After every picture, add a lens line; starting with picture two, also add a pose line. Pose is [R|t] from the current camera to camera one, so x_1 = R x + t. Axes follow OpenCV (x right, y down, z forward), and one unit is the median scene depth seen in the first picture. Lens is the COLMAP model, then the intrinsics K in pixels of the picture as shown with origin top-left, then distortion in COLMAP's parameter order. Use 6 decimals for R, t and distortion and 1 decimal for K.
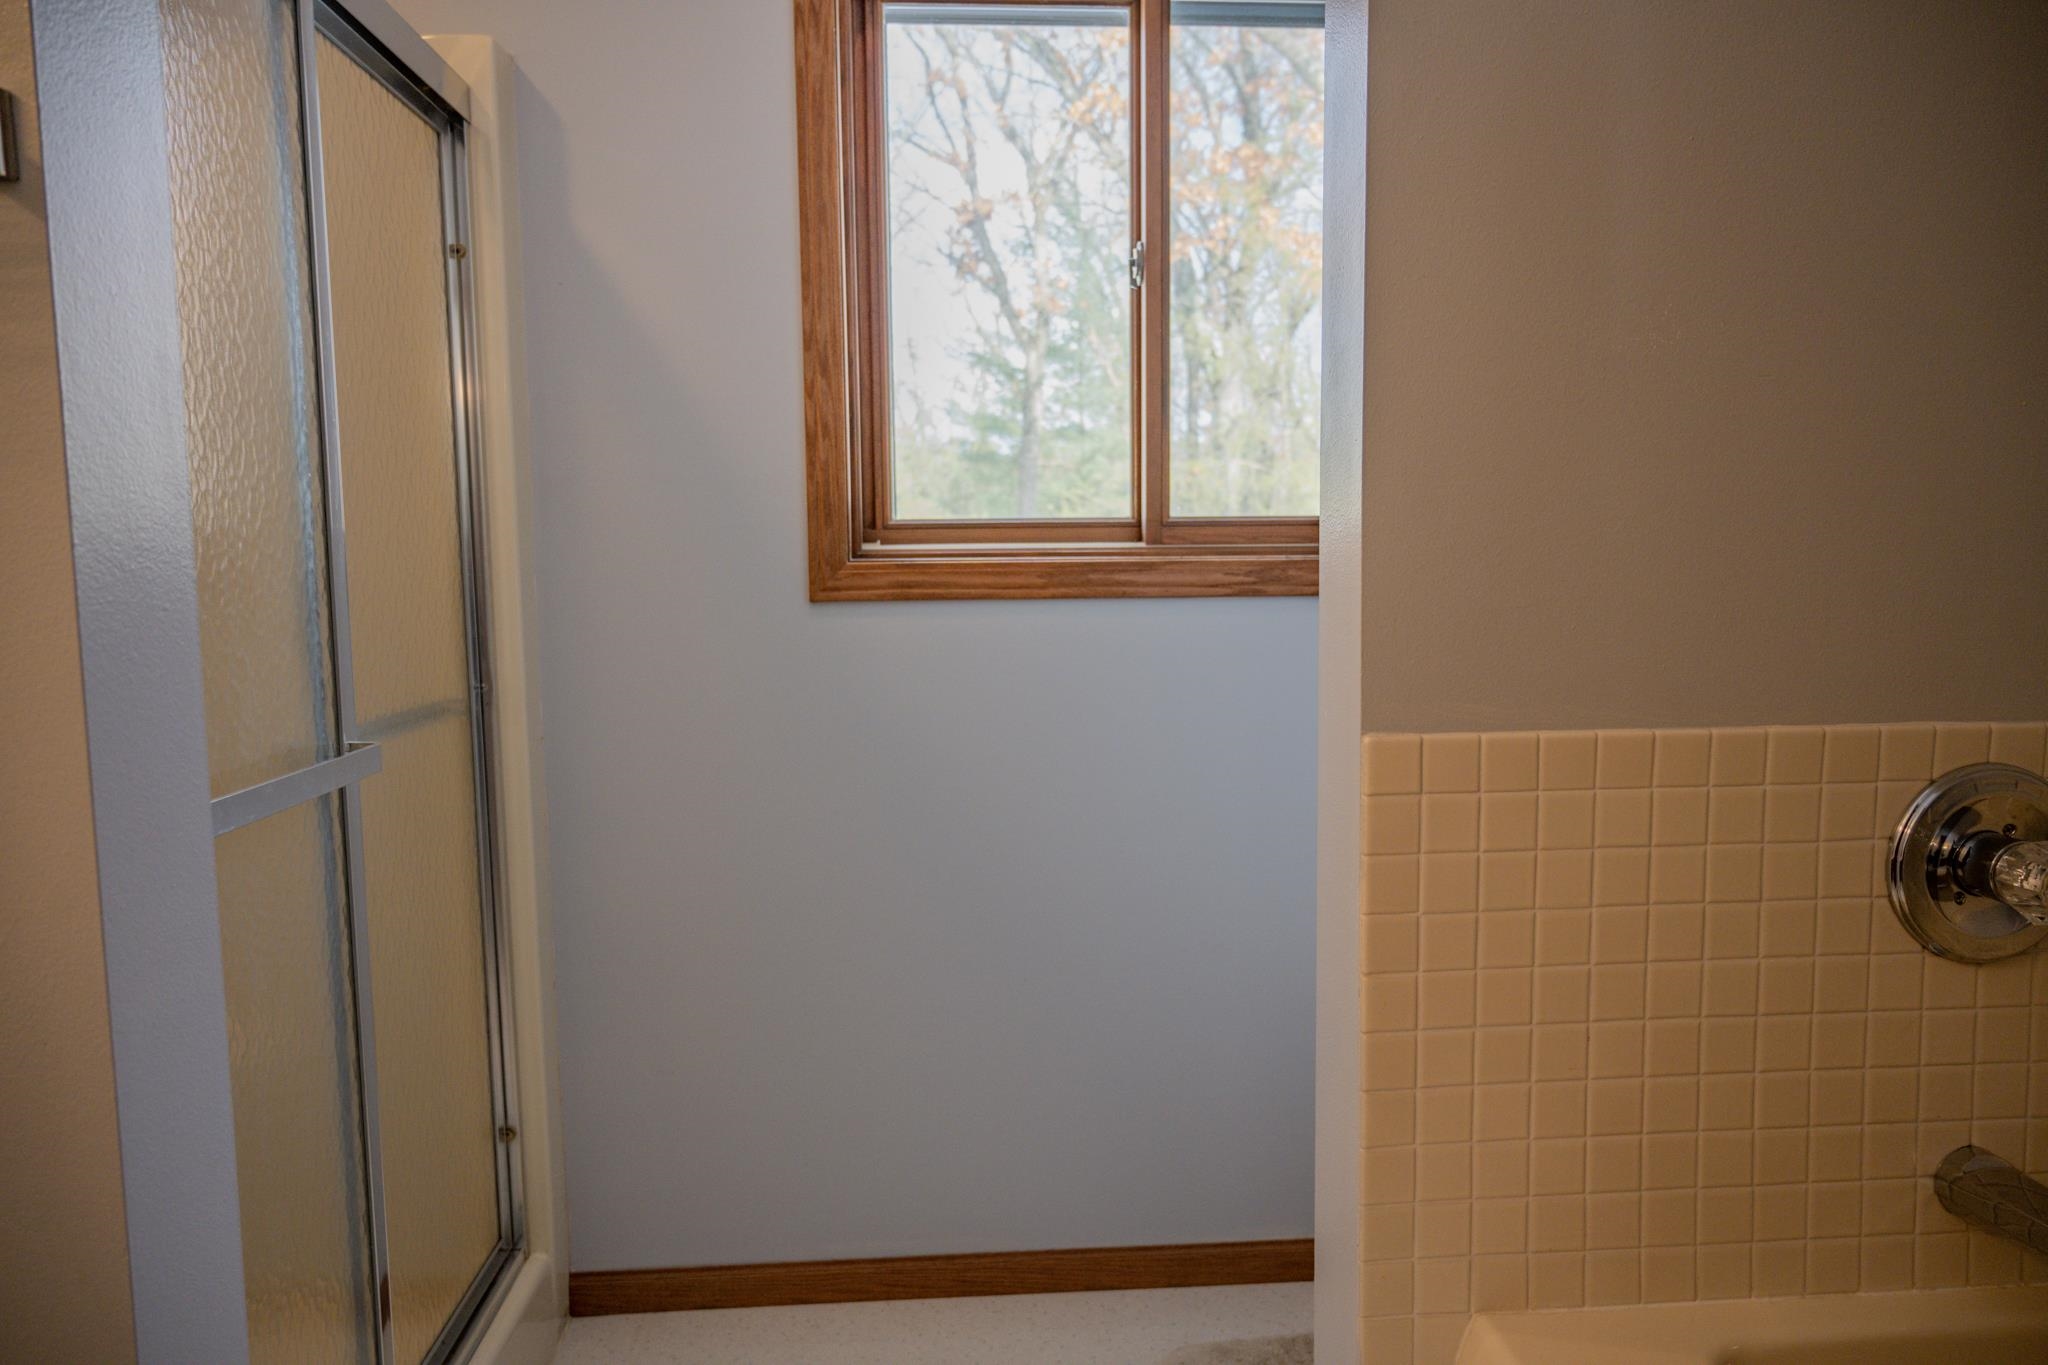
lens RADIAL K [[1364.9, 0, 1026.2], [0, 1364.9, 683.9], [0, 0, 1]] dist [-0.009948, 0.002812]
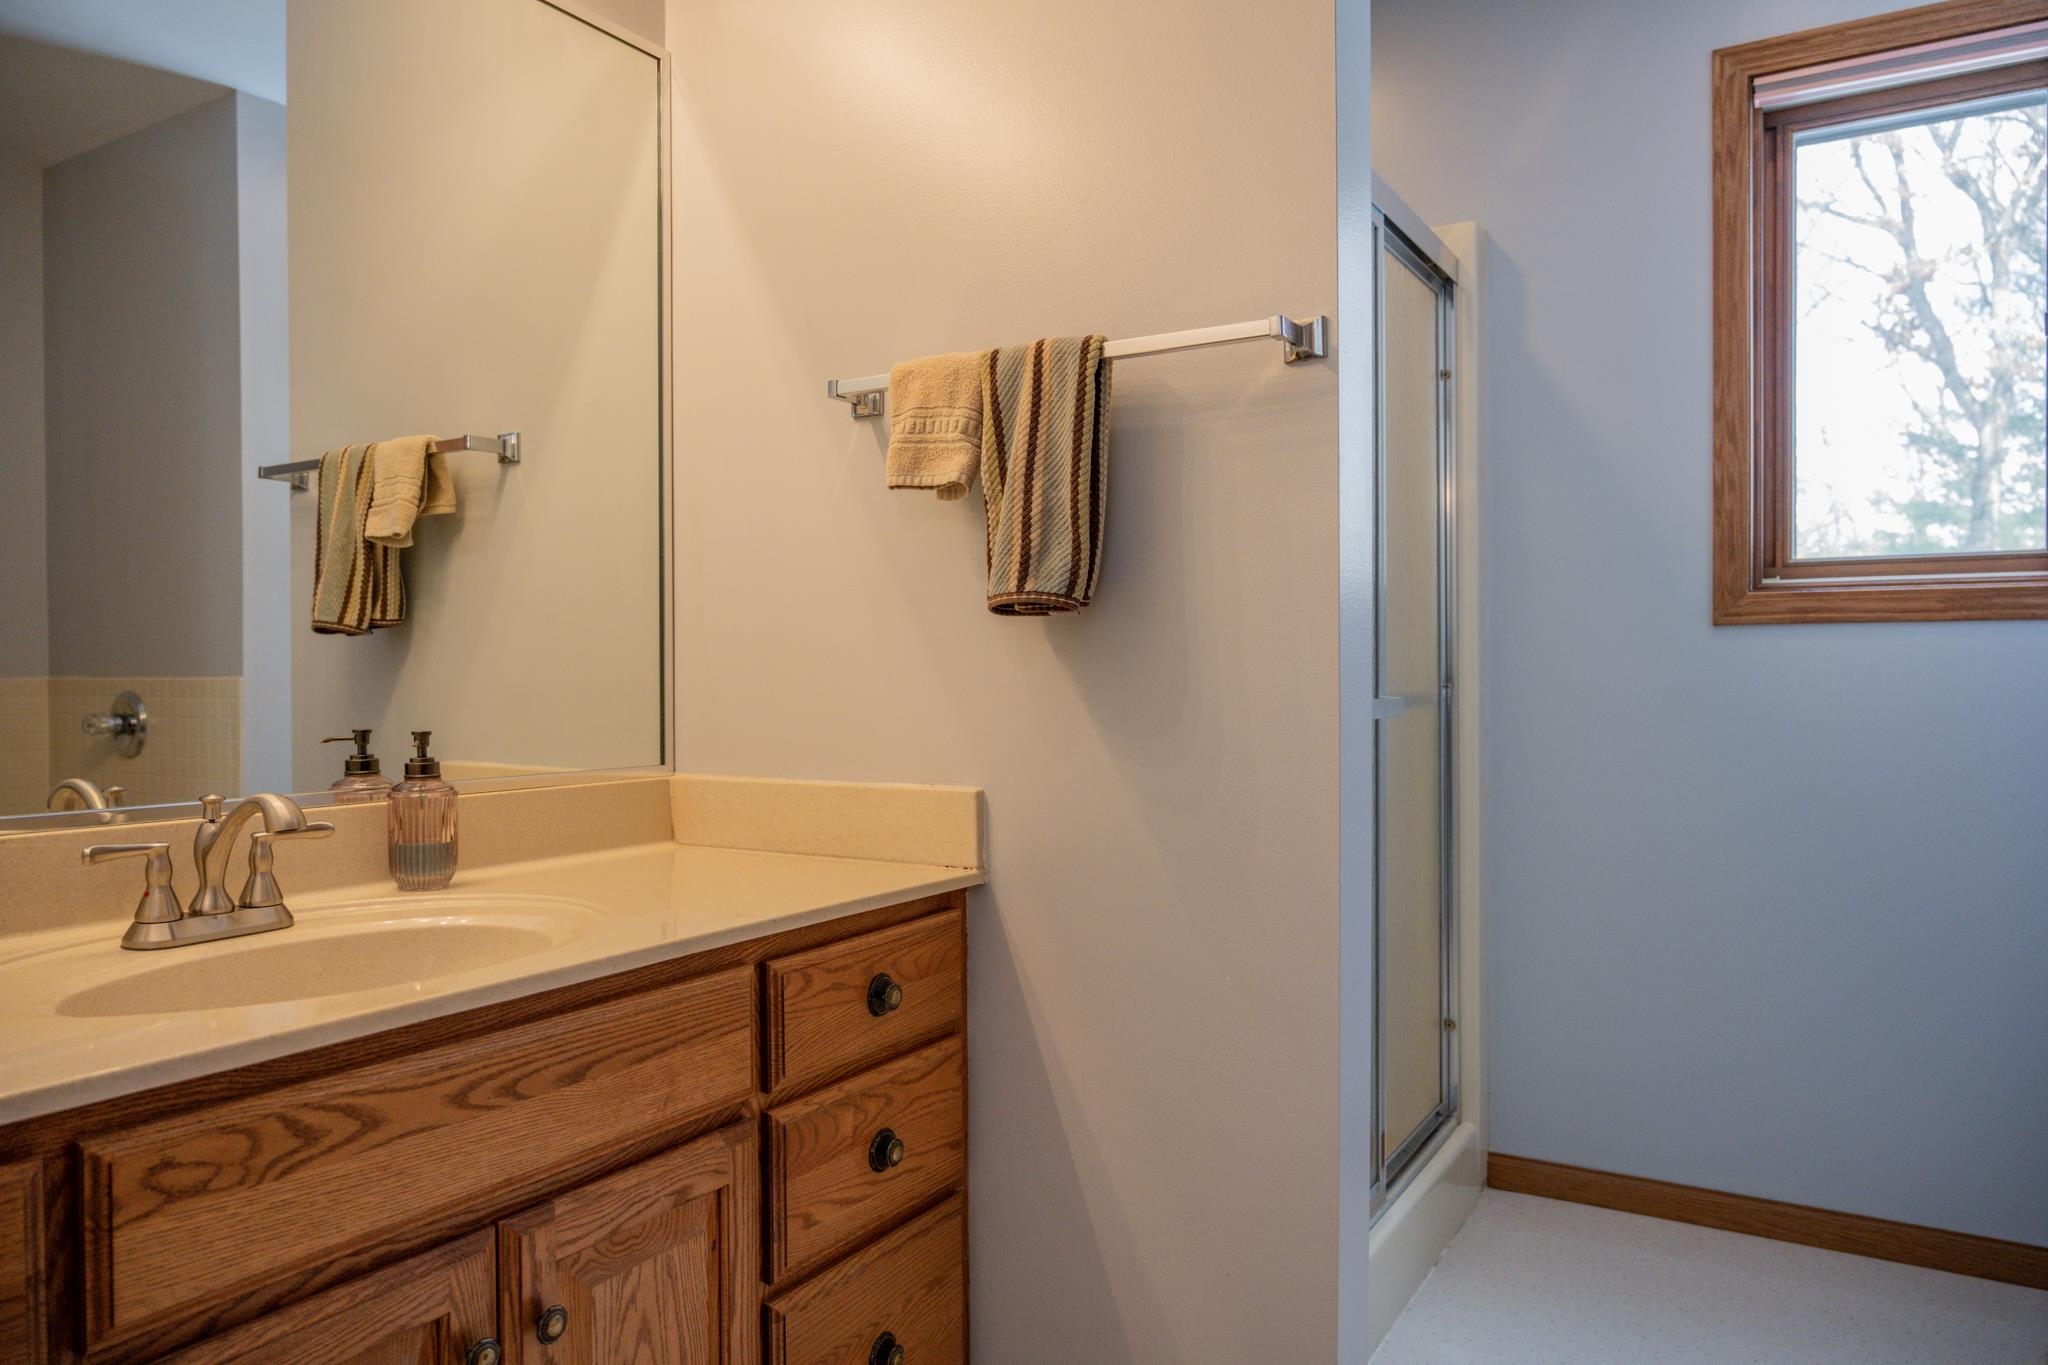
lens RADIAL K [[1364.9, 0, 1025.3], [0, 1364.9, 688.4], [0, 0, 1]] dist [-0.009948, 0.002812]
pose [[0.818078, 0.015240, -0.574906, 0.037075], [-0.060337, 0.996406, -0.059445, 0.100704], [0.571934, 0.083319, 0.816058, -0.323622]]
